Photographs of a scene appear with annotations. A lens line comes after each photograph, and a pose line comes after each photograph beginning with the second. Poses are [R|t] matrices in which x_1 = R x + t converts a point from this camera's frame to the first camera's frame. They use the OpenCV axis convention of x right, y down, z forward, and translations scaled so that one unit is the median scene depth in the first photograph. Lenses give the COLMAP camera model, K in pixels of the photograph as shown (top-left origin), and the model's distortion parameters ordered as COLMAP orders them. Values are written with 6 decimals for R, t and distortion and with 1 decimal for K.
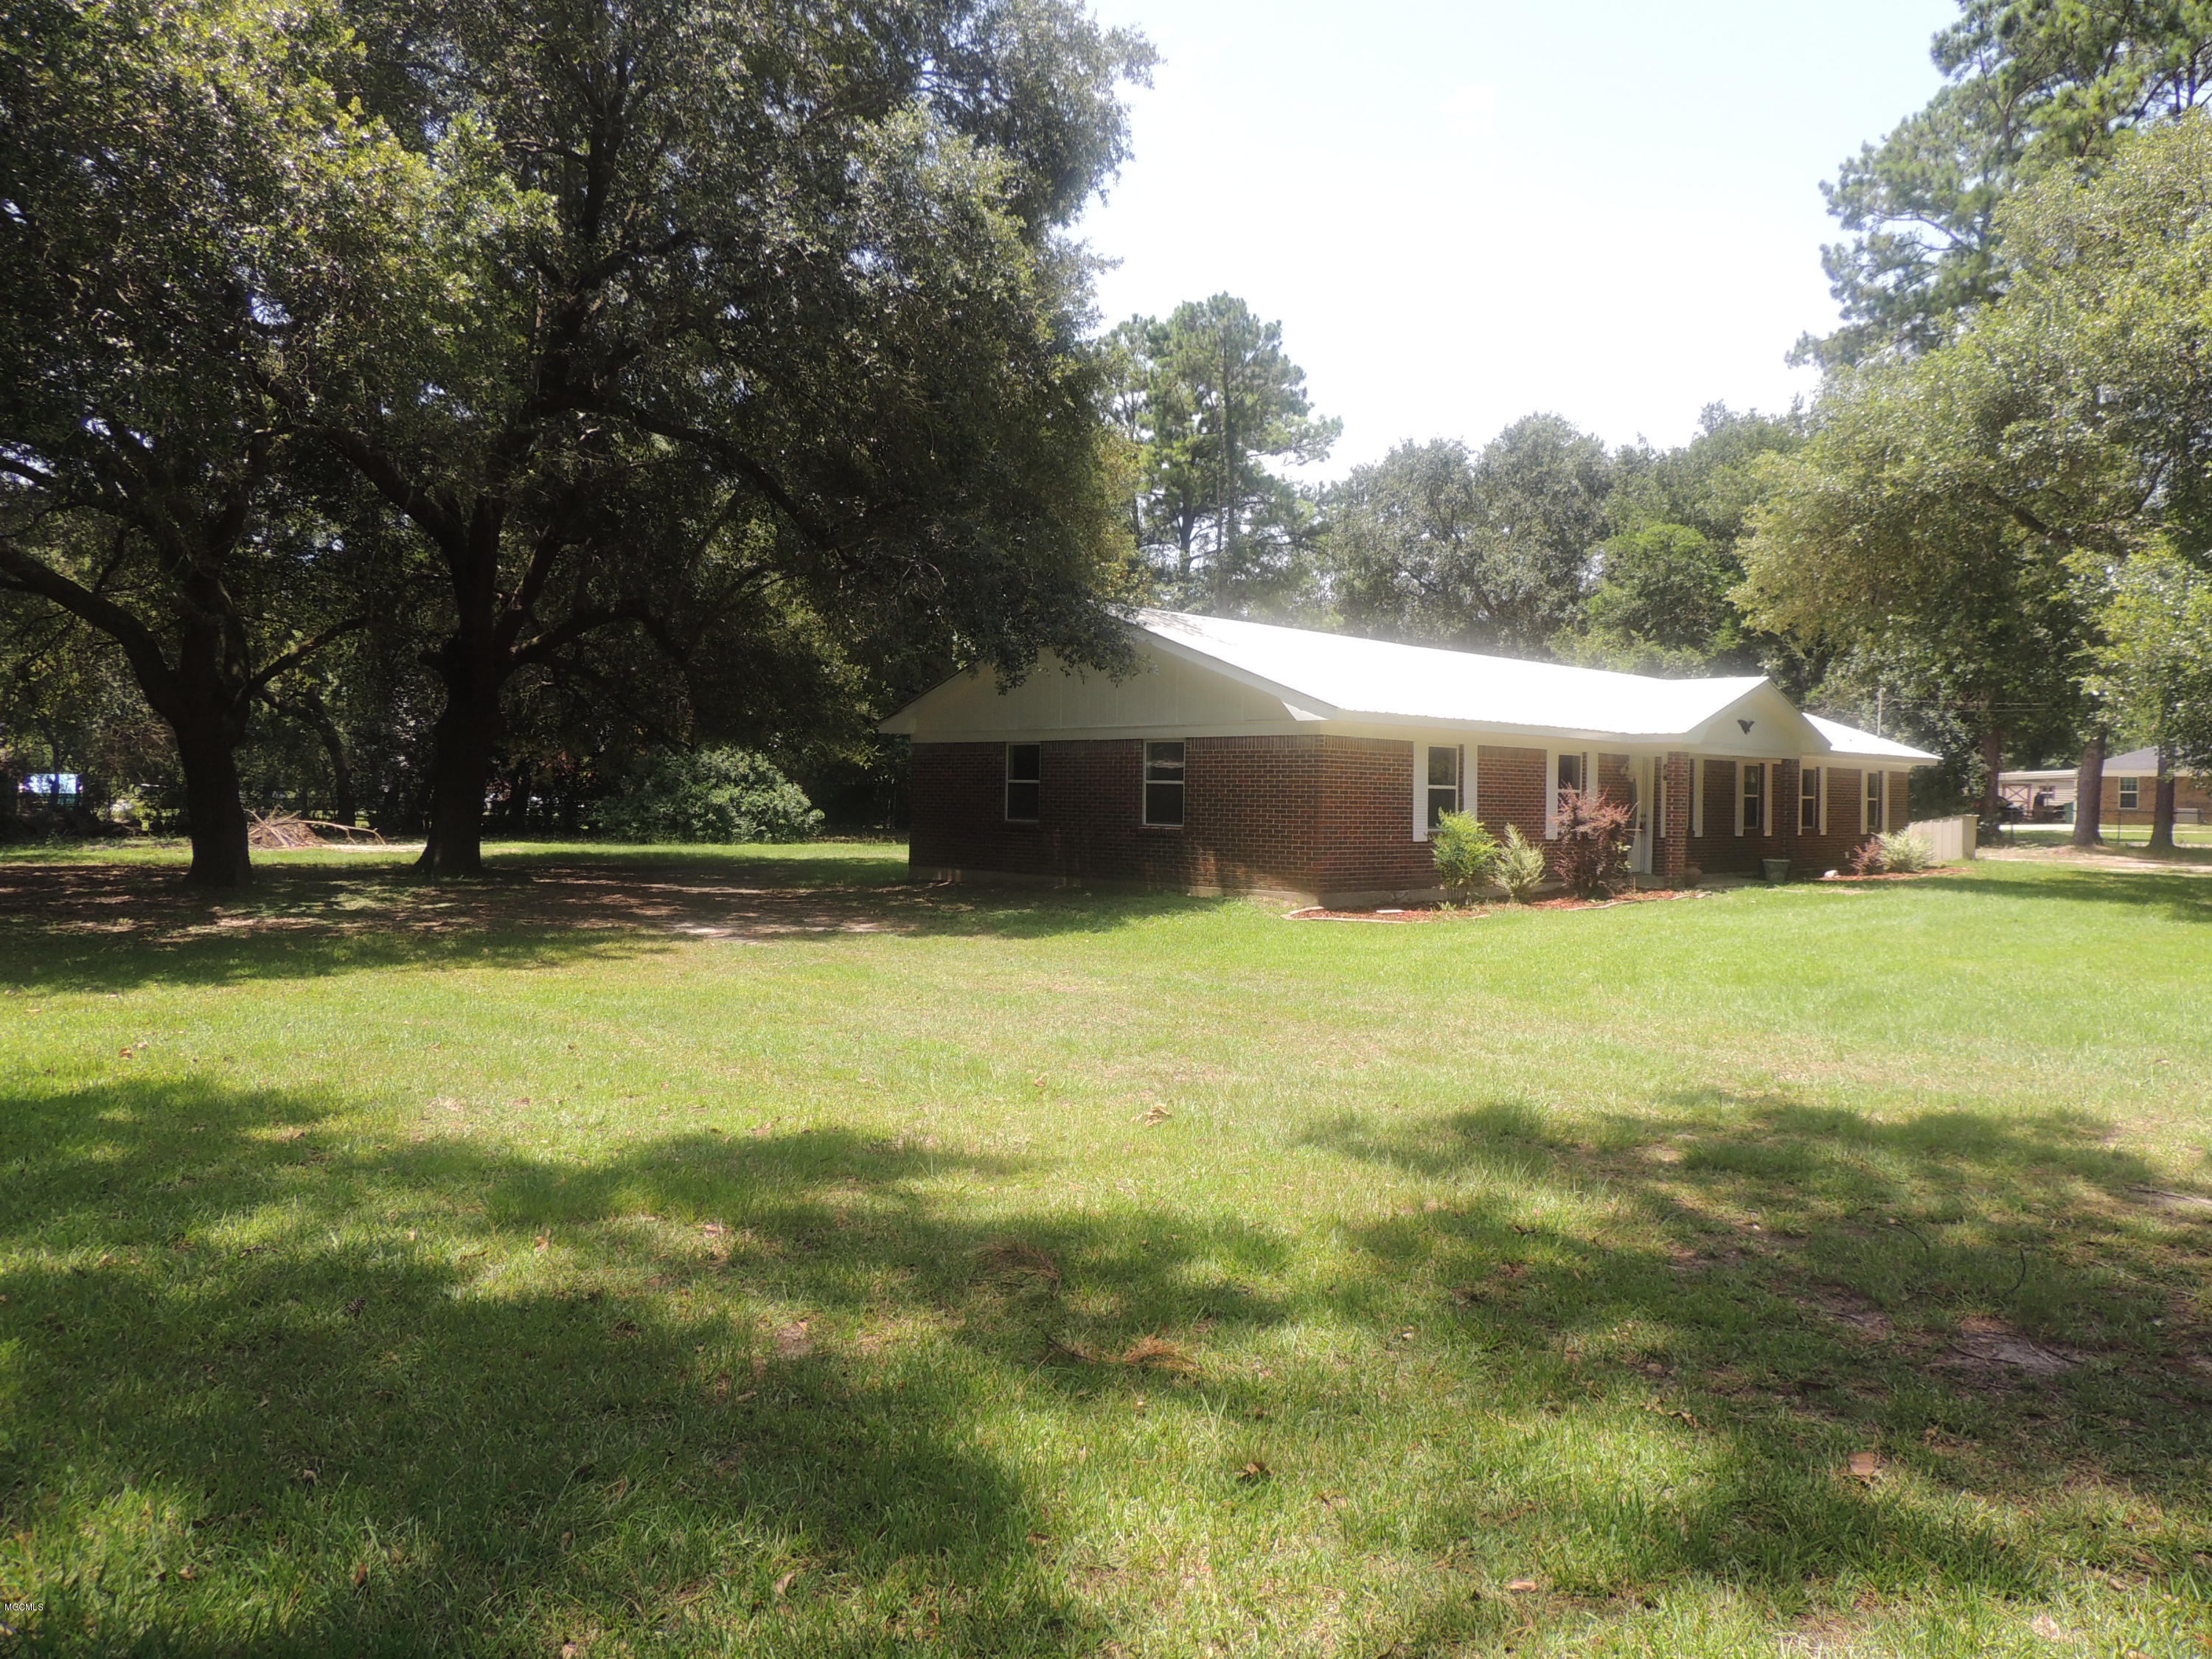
lens RADIAL K [[1565.1, 0, 1111.4], [0, 1565.1, 818.5], [0, 0, 1]] dist [-0.019655, 0.000623]
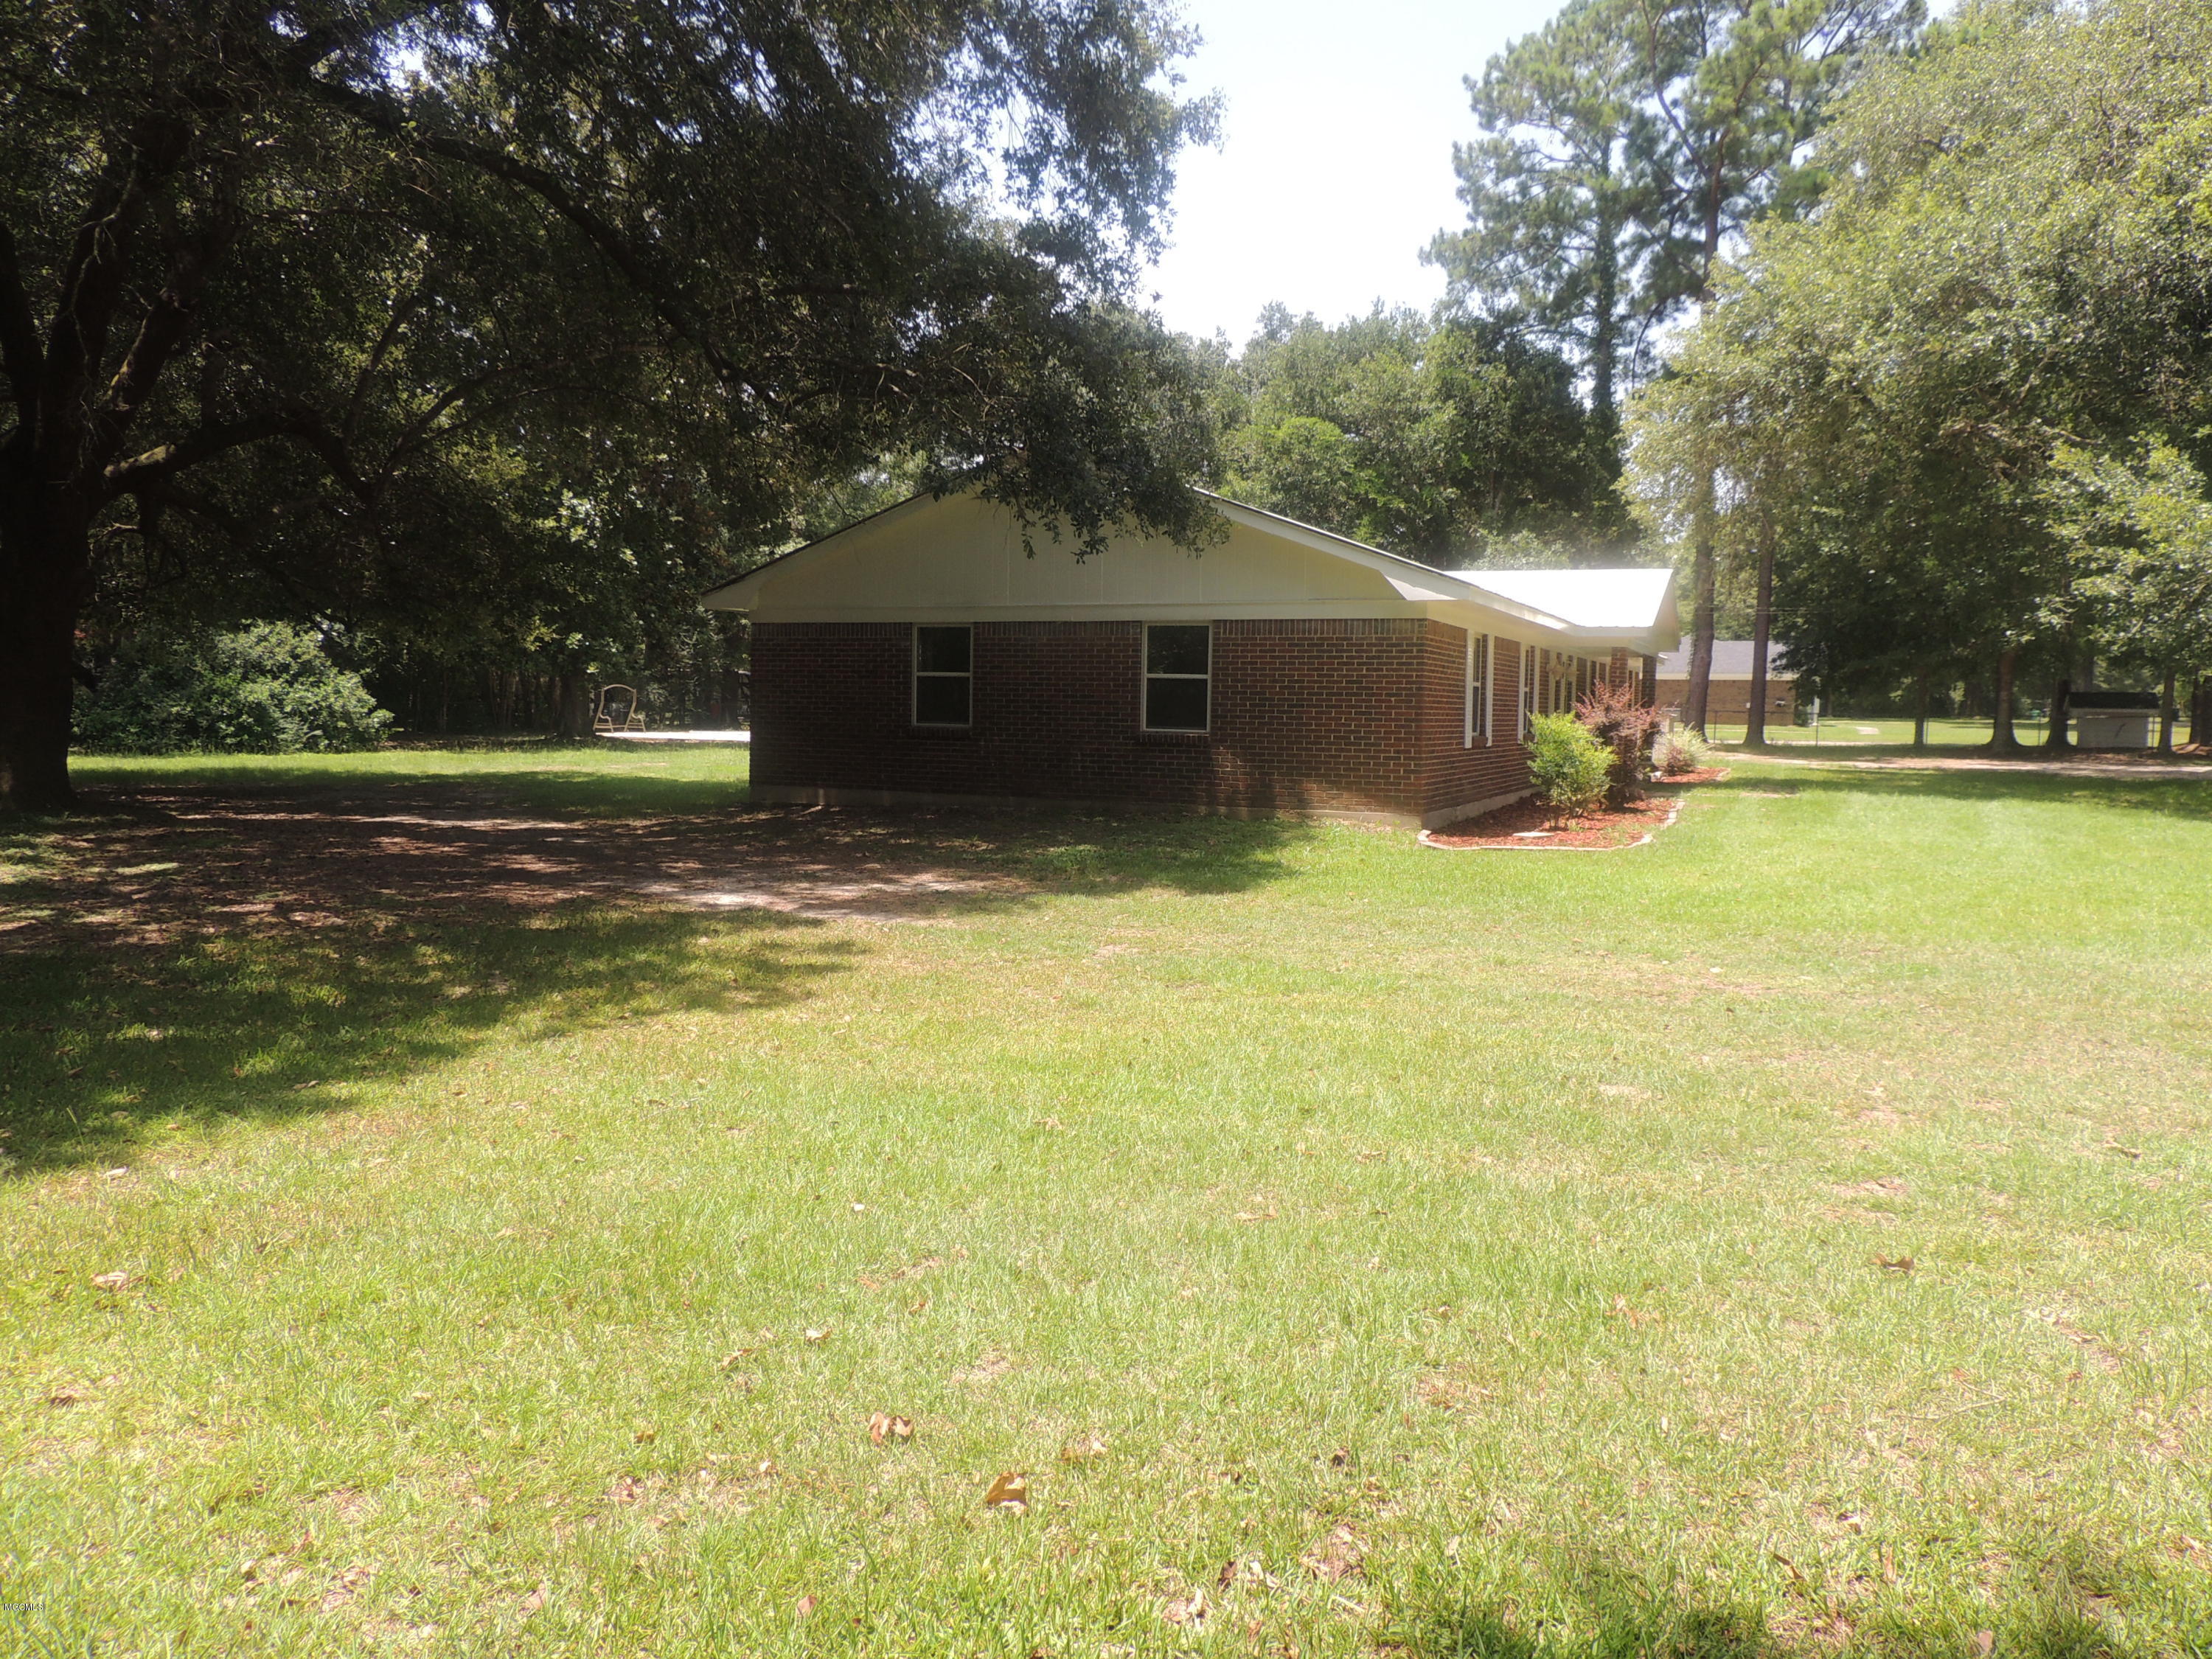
lens RADIAL K [[1565.1, 0, 1101.8], [0, 1565.1, 837.6], [0, 0, 1]] dist [-0.019655, 0.000623]
pose [[0.935932, -0.027539, 0.351102, -0.127499], [0.000592, 0.997060, 0.076627, -0.001091], [-0.352179, -0.071510, 0.933197, 0.124777]]
